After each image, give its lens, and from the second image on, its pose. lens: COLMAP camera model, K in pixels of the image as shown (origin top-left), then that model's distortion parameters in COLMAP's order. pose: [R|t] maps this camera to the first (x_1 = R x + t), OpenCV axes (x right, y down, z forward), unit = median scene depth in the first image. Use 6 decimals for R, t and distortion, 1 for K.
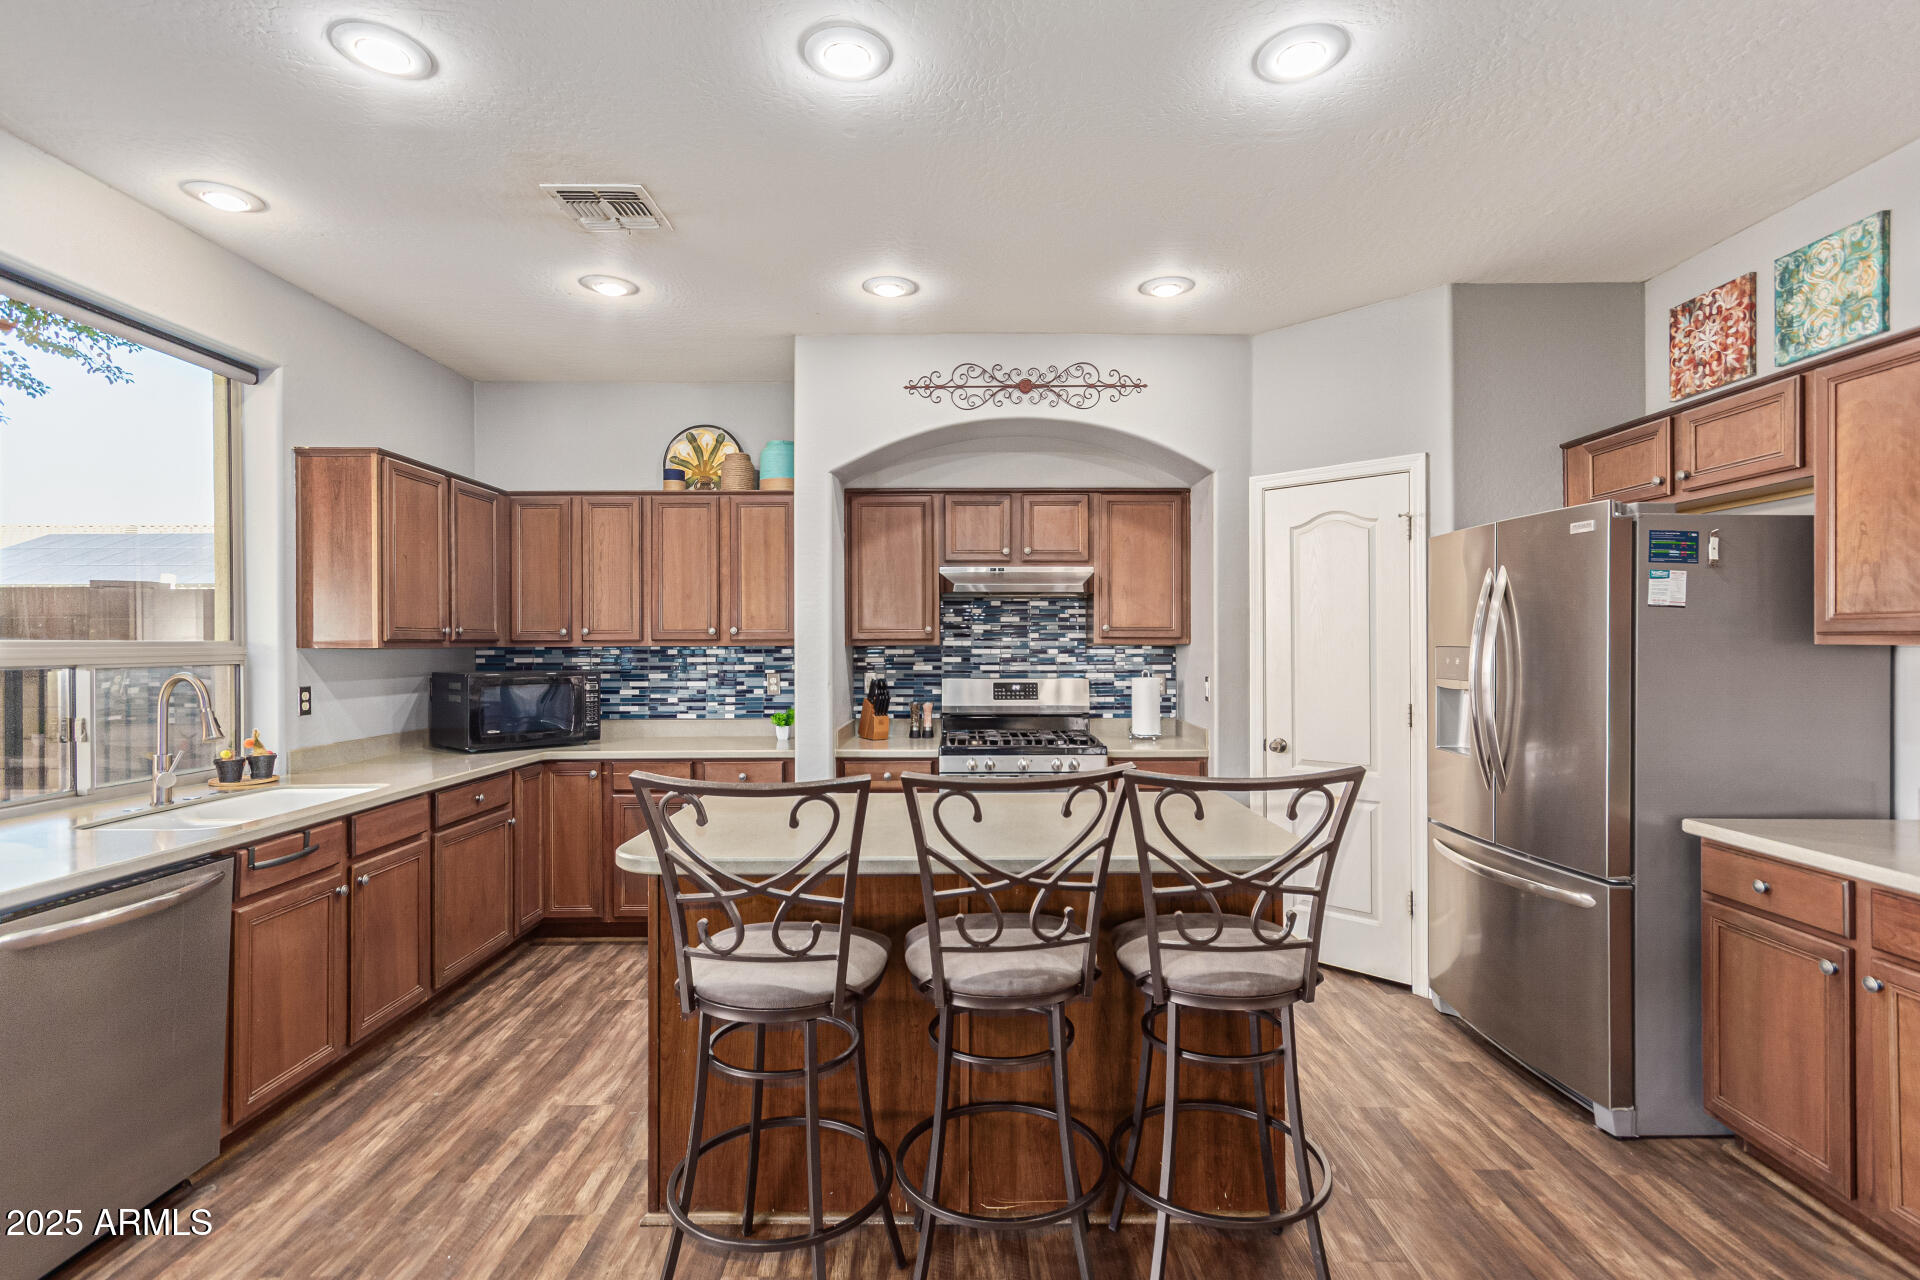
lens RADIAL K [[919.4, 0, 967.1], [0, 919.4, 645.3], [0, 0, 1]] dist [0.000023, 0.002395]
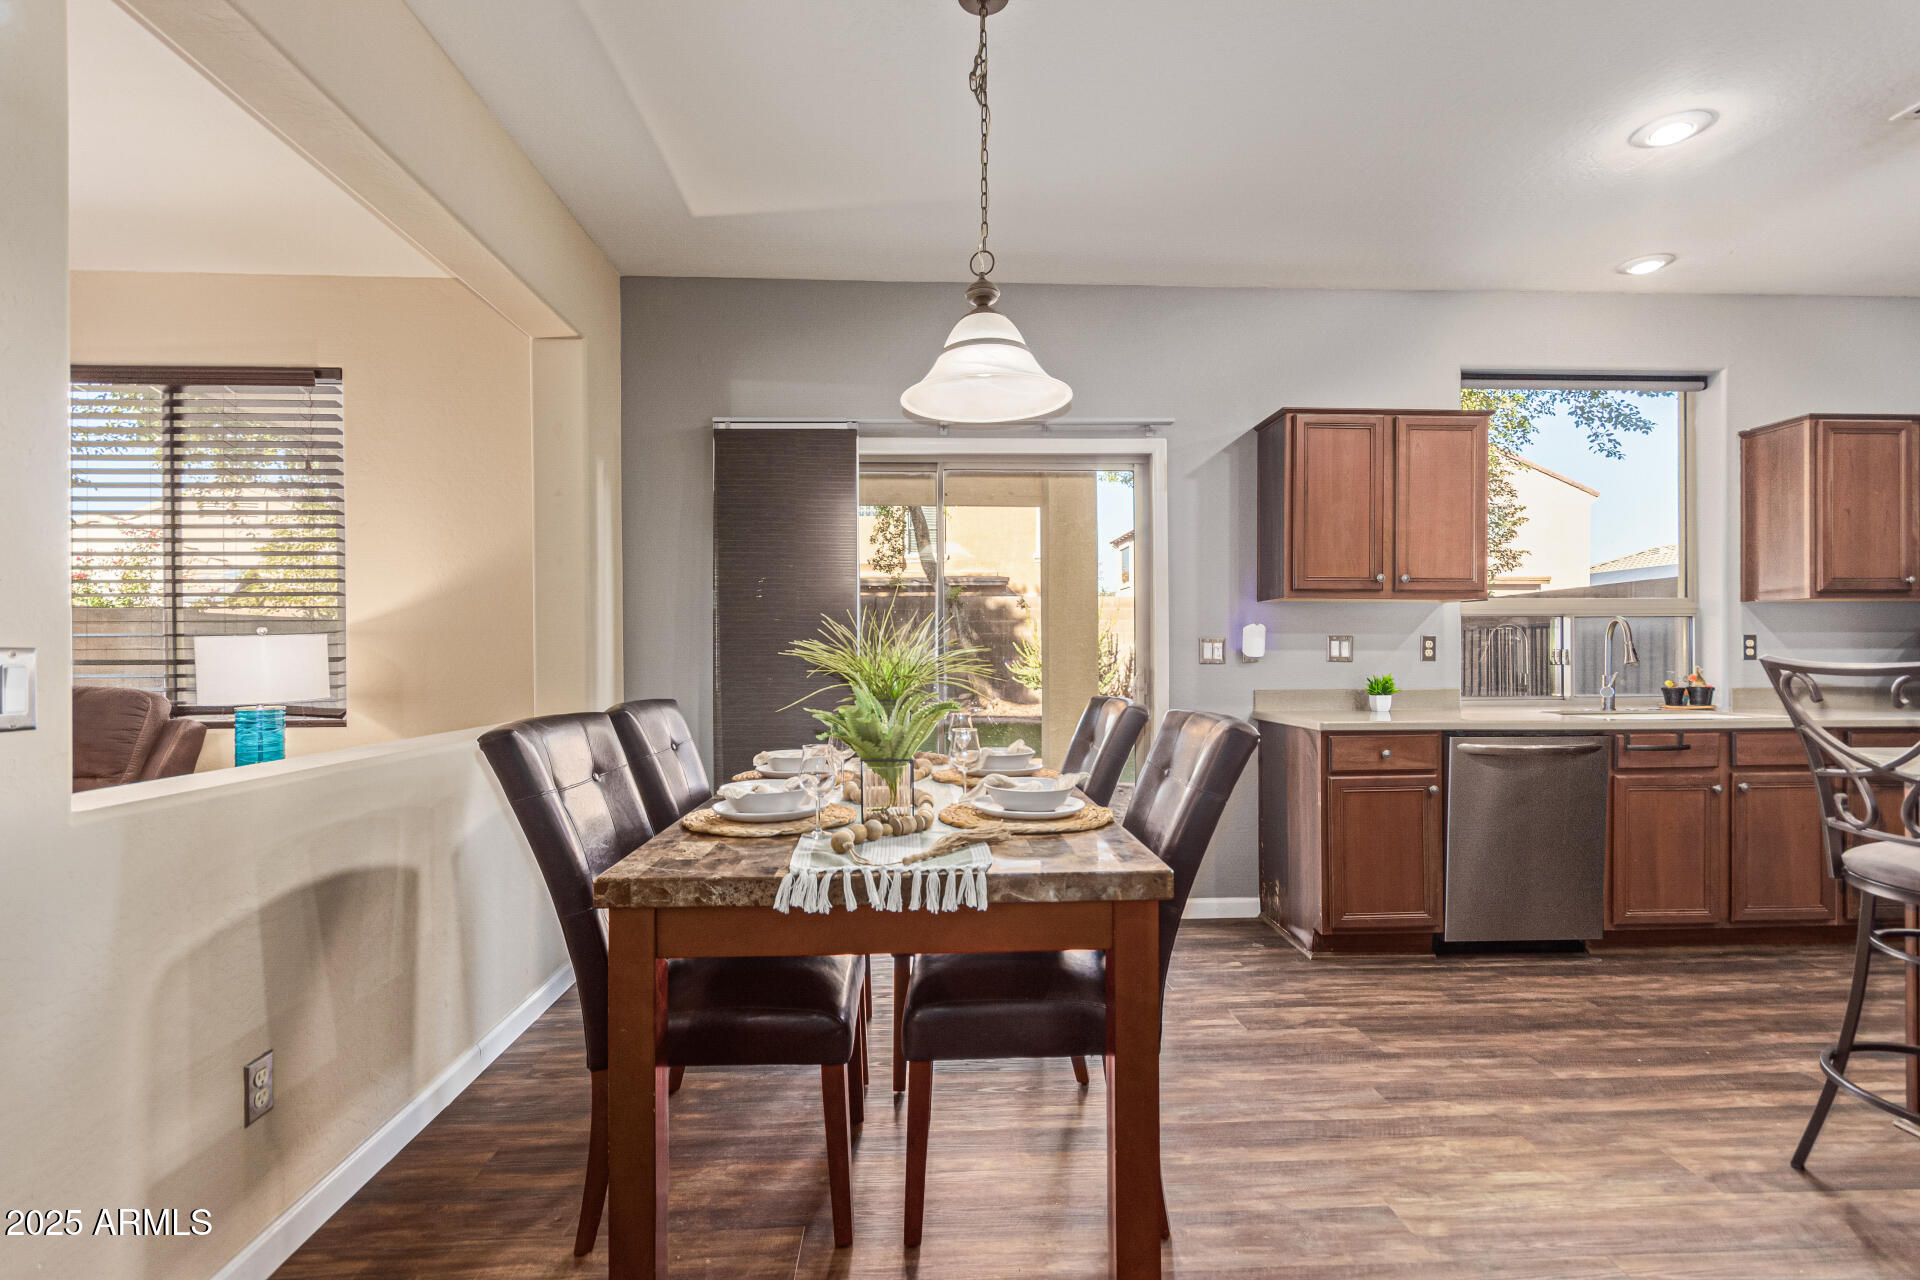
lens RADIAL K [[882.7, 0, 964.7], [0, 882.7, 654.0], [0, 0, 1]] dist [0.004767, 0.000972]
pose [[0.046425, 0.004862, -0.998910, 0.312567], [0.002832, 0.999983, 0.004999, 0.052786], [0.998918, -0.003061, 0.046410, -0.041985]]
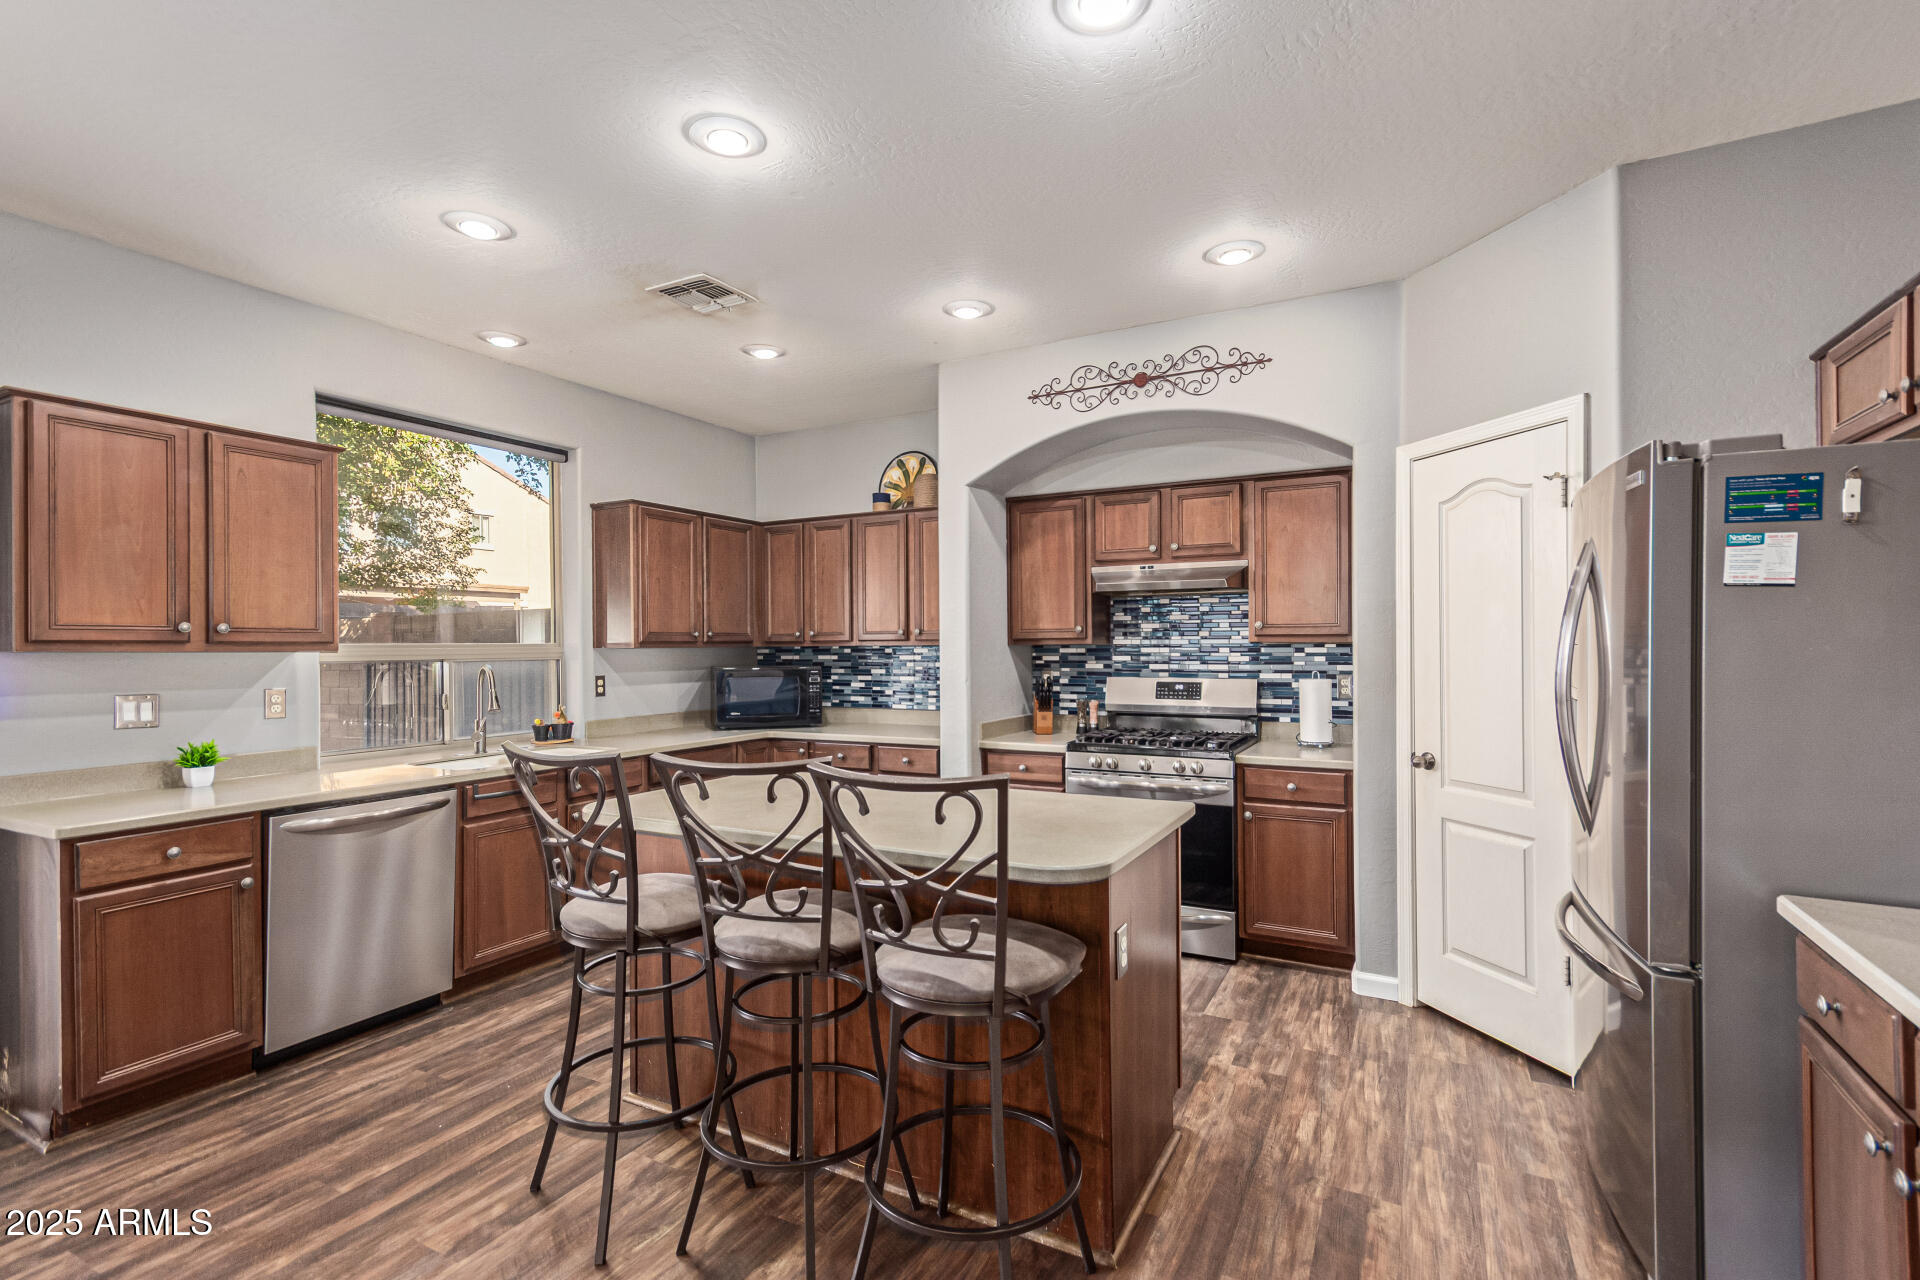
lens RADIAL K [[882.7, 0, 966.4], [0, 882.7, 648.9], [0, 0, 1]] dist [0.004767, 0.000972]
pose [[0.879870, -0.001014, -0.475213, 0.346338], [0.003692, 0.999982, 0.004703, 0.000149], [0.475199, -0.005893, 0.879858, 0.080422]]
